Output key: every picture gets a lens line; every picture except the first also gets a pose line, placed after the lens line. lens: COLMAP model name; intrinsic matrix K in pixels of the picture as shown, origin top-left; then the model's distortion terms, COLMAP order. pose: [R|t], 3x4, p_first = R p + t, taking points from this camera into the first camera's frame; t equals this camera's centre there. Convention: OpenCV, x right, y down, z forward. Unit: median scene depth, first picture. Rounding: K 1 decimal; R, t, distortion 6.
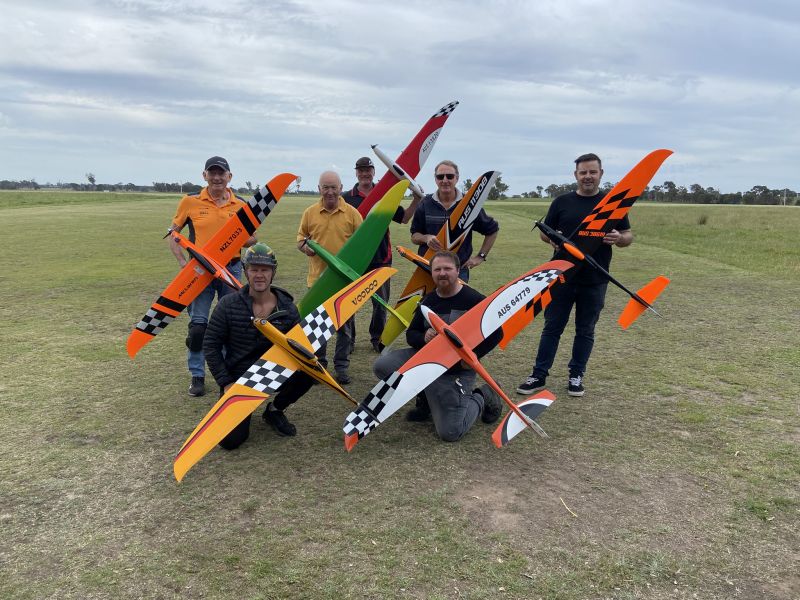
lens RADIAL K [[609.5, 0, 397.9], [0, 609.5, 301.9], [0, 0, 1]] dist [0.045819, -0.060238]
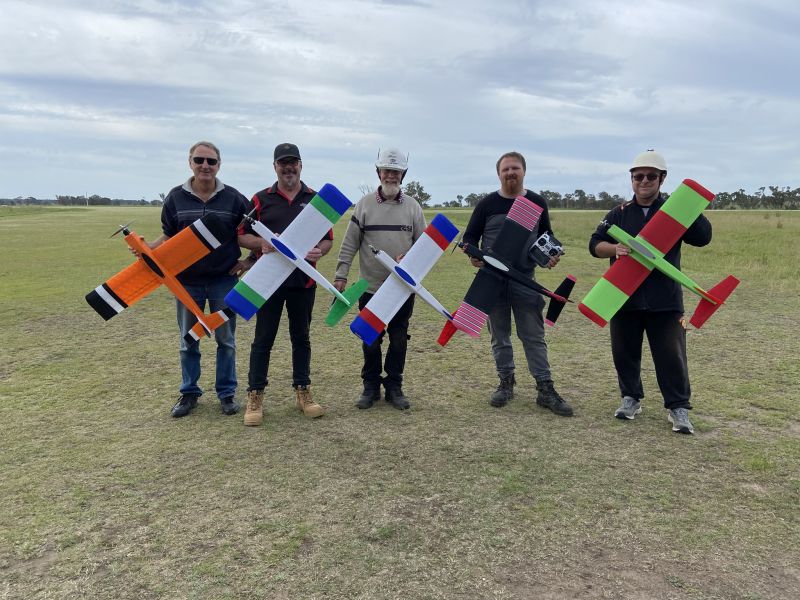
lens RADIAL K [[609.5, 0, 404.4], [0, 609.5, 300.4], [0, 0, 1]] dist [0.045819, -0.060238]
pose [[0.990765, -0.033946, 0.131271, -0.047469], [0.036382, 0.999207, -0.016202, -0.018315], [-0.130617, 0.020828, 0.991214, 0.223090]]
